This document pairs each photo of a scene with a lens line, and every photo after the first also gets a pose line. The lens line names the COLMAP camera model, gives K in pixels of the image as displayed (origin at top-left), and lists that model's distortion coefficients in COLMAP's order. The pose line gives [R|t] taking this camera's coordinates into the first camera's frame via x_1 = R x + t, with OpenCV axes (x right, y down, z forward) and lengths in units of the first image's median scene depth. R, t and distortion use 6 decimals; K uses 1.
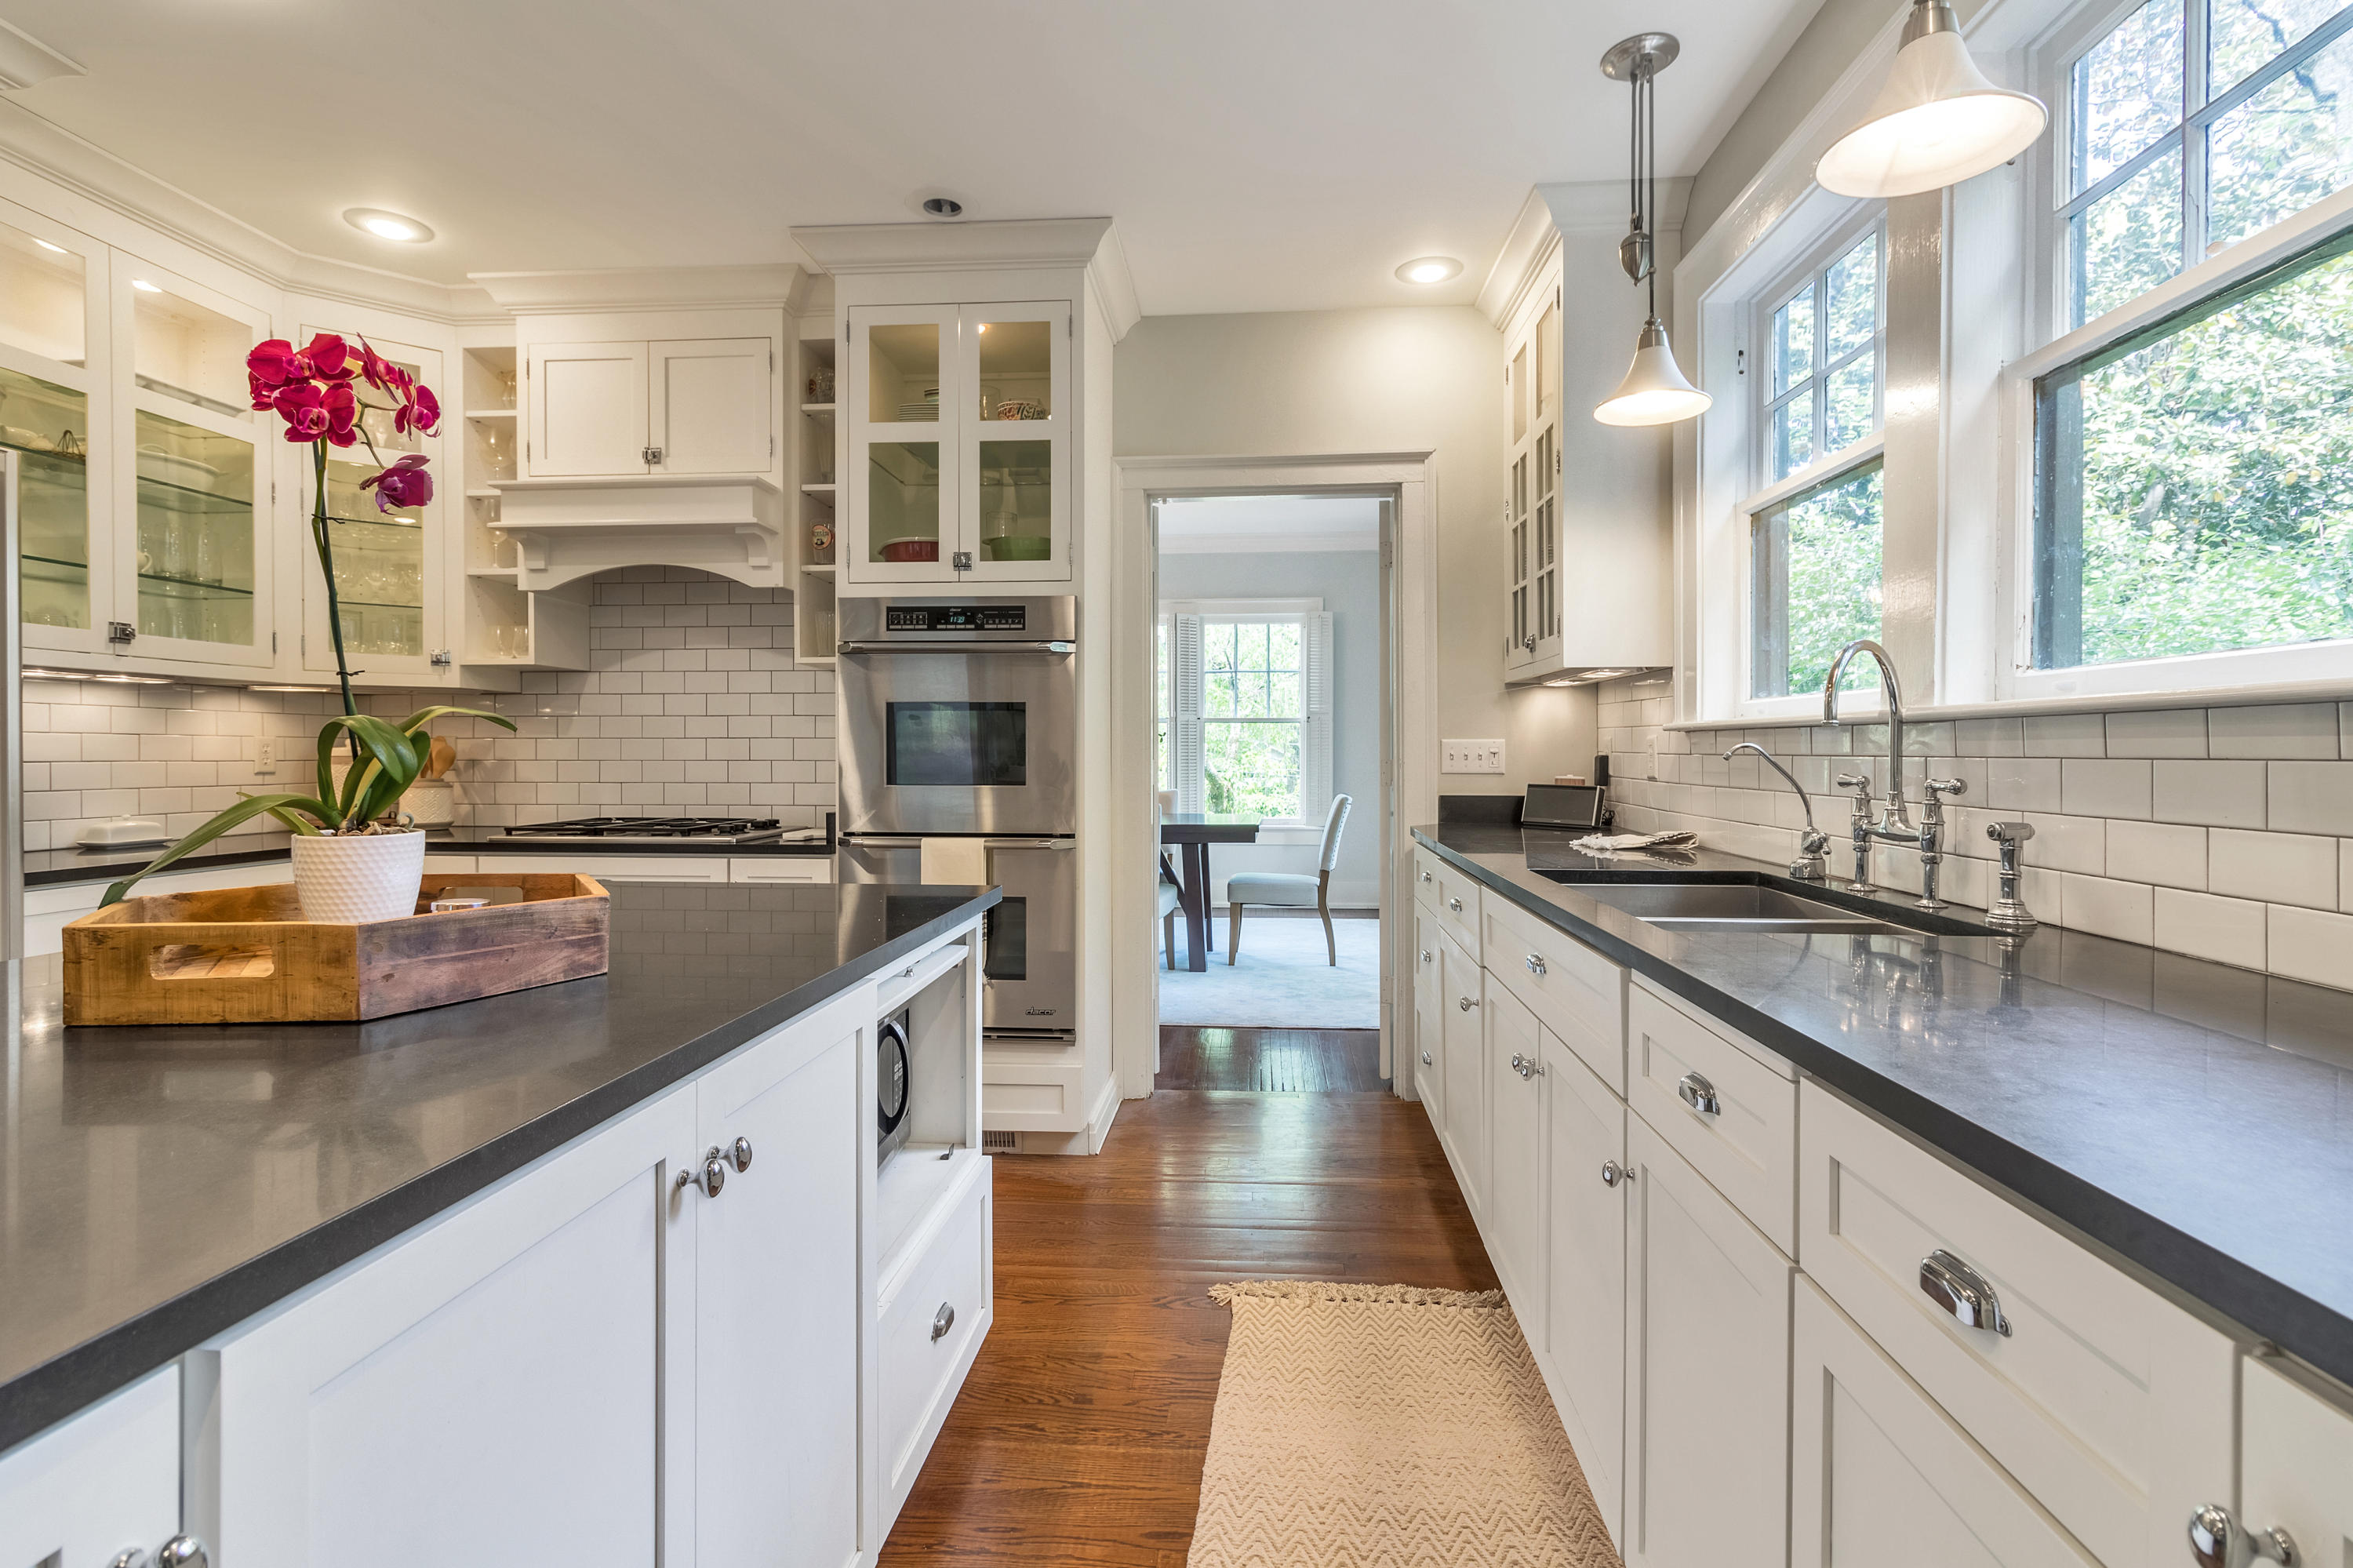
lens RADIAL K [[1108.6, 0, 1184.0], [0, 1108.6, 753.6], [0, 0, 1]] dist [0.002437, -0.000894]
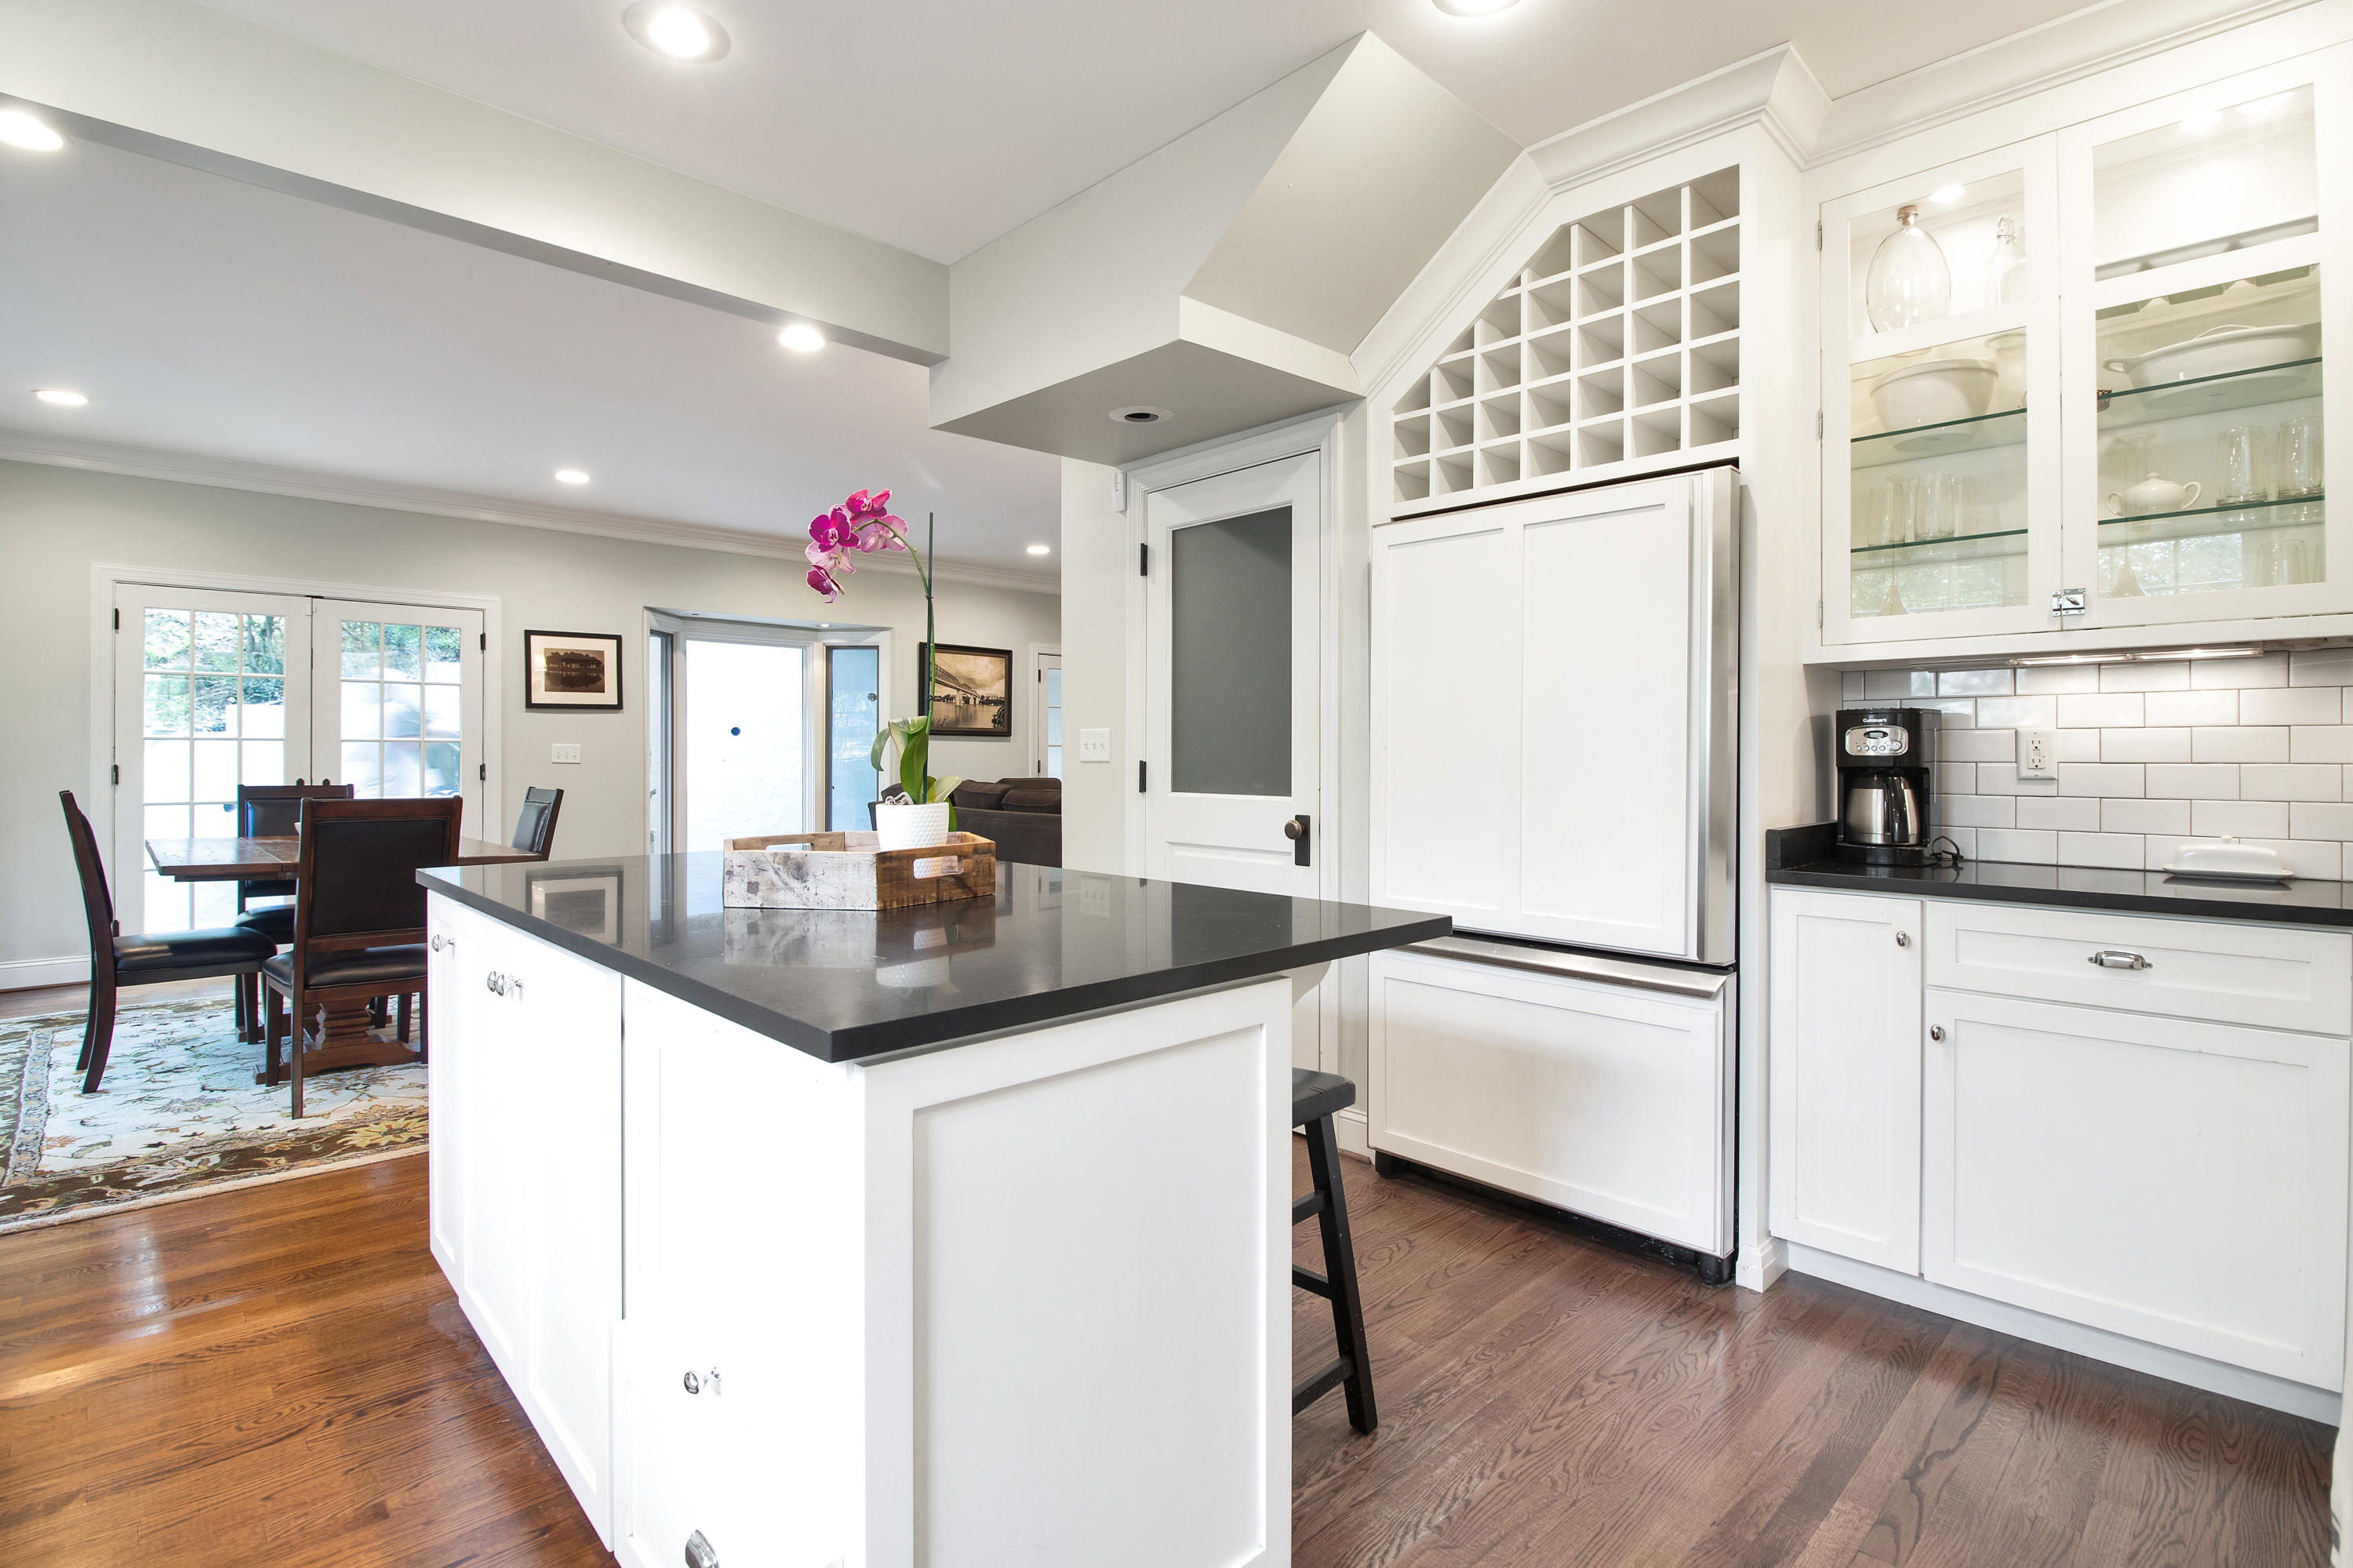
lens RADIAL K [[1108.6, 0, 1175.3], [0, 1108.6, 751.7], [0, 0, 1]] dist [0.002437, -0.000894]
pose [[-0.649577, -0.002370, -0.760292, 0.059229], [0.001595, 0.999989, -0.004480, 0.001477], [0.760294, -0.004123, -0.649566, 0.848440]]
